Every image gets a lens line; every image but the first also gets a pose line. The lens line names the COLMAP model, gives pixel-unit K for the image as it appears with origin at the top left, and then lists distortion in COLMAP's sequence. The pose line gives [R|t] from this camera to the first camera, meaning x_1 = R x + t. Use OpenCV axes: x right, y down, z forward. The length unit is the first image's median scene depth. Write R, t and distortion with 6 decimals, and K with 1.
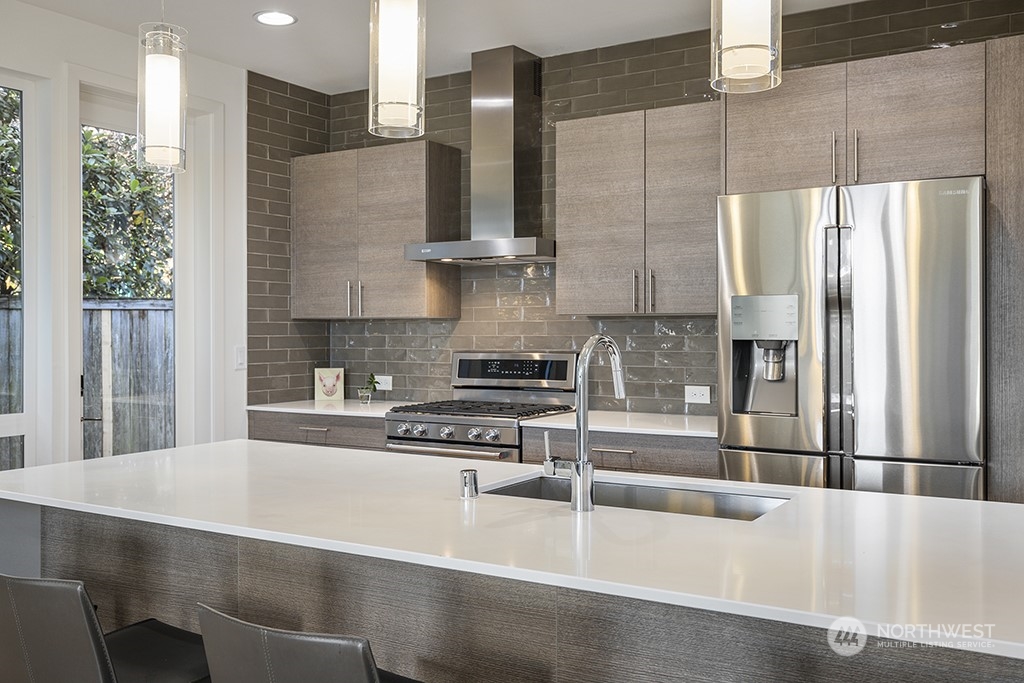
lens RADIAL K [[967.6, 0, 525.4], [0, 967.6, 323.0], [0, 0, 1]] dist [0.015453, 0.000000]
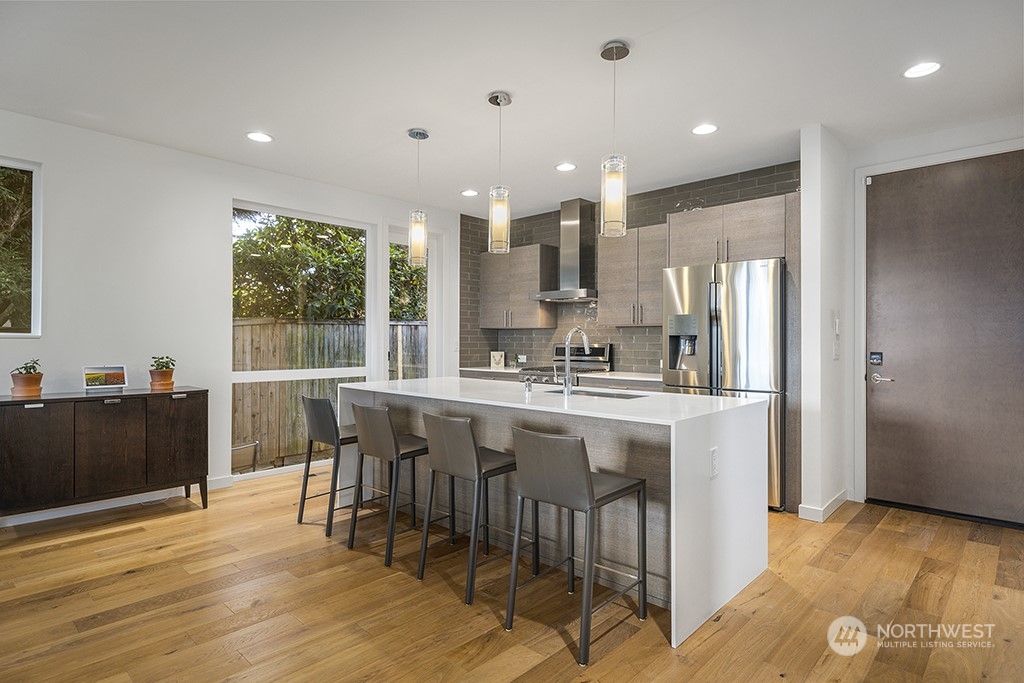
lens RADIAL K [[568.0, 0, 513.0], [0, 568.0, 340.8], [0, 0, 1]] dist [-0.000747, 0.002714]
pose [[0.976889, 0.005058, -0.213686, 0.104284], [-0.003808, 0.999973, 0.006262, 0.016317], [0.213712, -0.005304, 0.976882, -0.223264]]
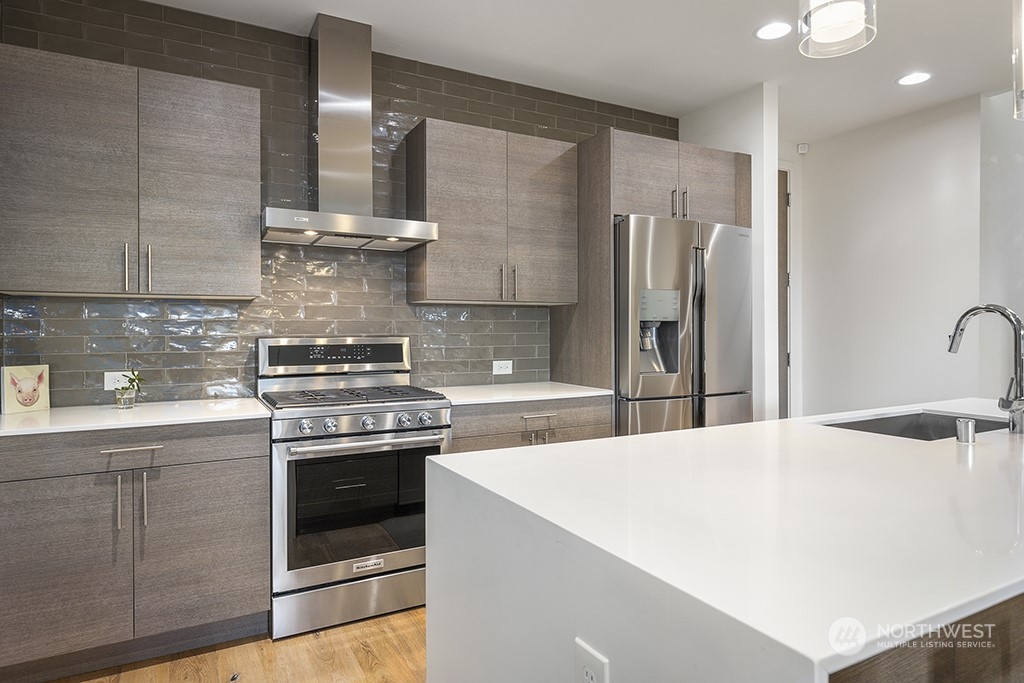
lens RADIAL K [[615.7, 0, 512.7], [0, 615.7, 331.5], [0, 0, 1]] dist [0.004799, 0.001489]
pose [[0.488764, -0.000076, 0.872416, -0.457270], [-0.002713, 0.999995, 0.001606, 0.022643], [-0.872412, -0.003152, 0.488762, 0.526214]]
